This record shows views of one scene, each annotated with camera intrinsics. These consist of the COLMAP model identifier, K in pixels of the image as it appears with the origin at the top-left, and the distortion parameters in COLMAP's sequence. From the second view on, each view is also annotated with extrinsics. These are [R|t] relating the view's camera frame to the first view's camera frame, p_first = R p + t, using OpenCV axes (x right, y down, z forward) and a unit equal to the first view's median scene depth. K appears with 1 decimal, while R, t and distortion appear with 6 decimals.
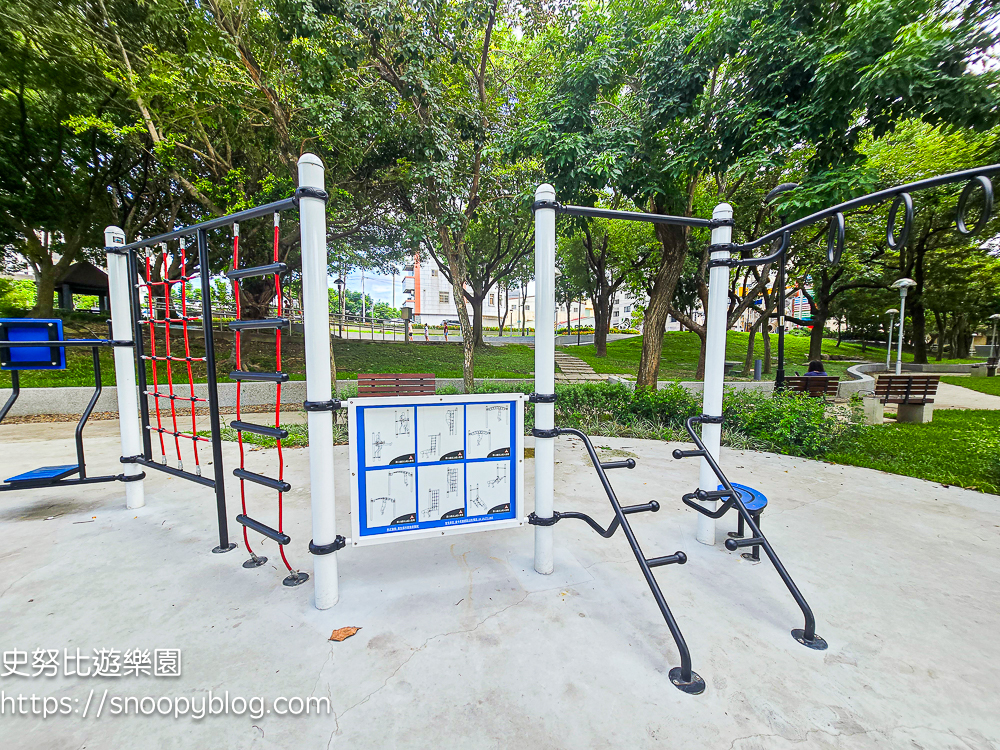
lens RADIAL K [[406.3, 0, 496.1], [0, 406.3, 379.3], [0, 0, 1]] dist [-0.017741, 0.005401]
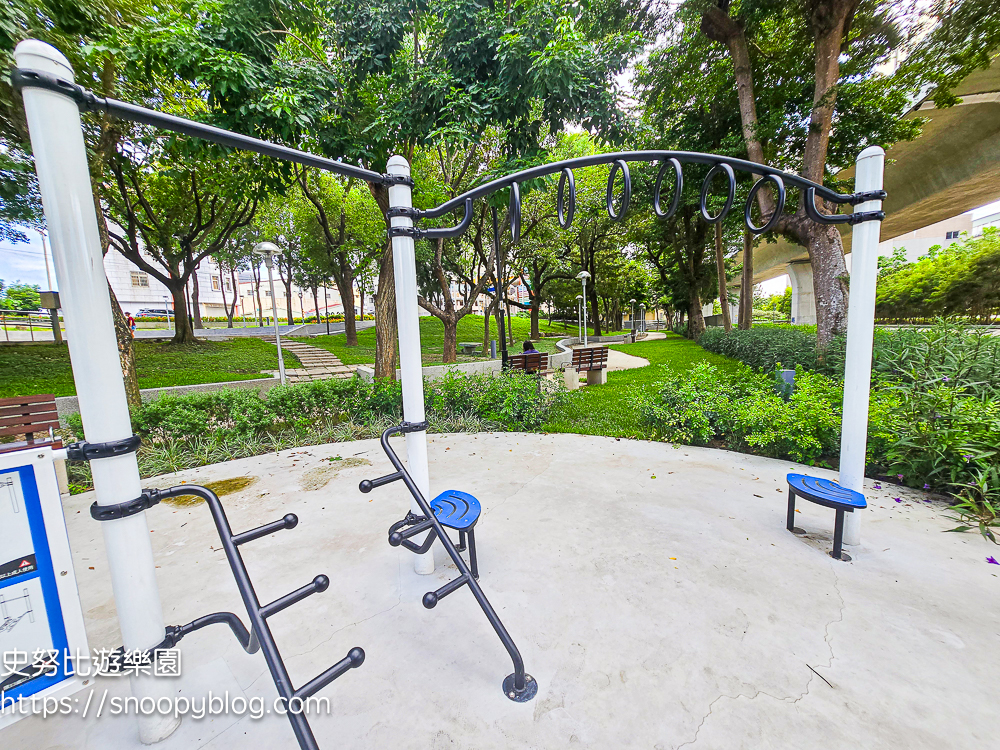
lens RADIAL K [[406.3, 0, 496.1], [0, 406.3, 379.3], [0, 0, 1]] dist [-0.017741, 0.005401]
pose [[0.841347, -0.104921, 0.530214, 0.110447], [0.087612, 0.994478, 0.057768, -0.012912], [-0.533347, -0.002150, 0.845894, 0.097497]]
